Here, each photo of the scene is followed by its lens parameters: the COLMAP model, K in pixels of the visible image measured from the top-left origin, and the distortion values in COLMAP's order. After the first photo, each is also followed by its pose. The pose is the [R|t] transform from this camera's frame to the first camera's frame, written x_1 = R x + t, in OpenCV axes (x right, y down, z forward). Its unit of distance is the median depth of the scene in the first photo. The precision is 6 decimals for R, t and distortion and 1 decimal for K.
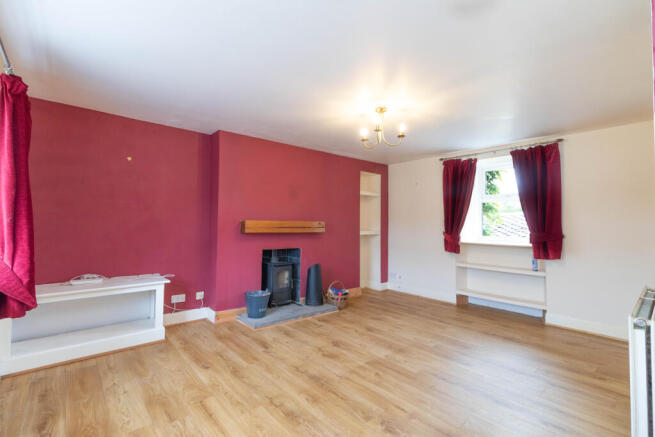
lens RADIAL K [[298.7, 0, 326.0], [0, 298.7, 221.8], [0, 0, 1]] dist [0.001648, -0.000382]
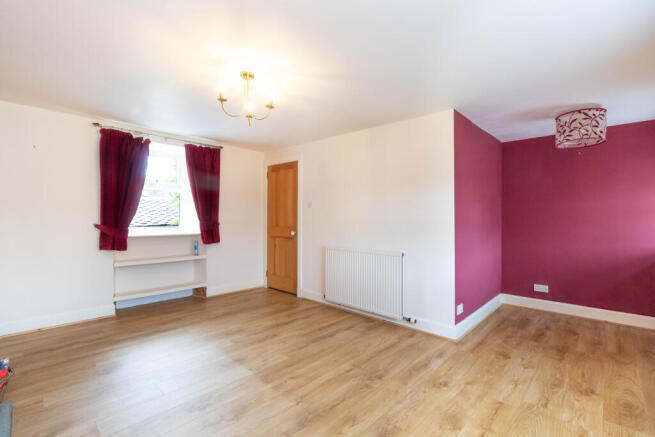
lens RADIAL K [[298.7, 0, 326.4], [0, 298.7, 216.3], [0, 0, 1]] dist [0.001648, -0.000382]
pose [[-0.090615, -0.010996, 0.995825, -0.462268], [-0.016434, 0.999819, 0.009544, -0.002038], [-0.995750, -0.015501, -0.090780, 0.601200]]
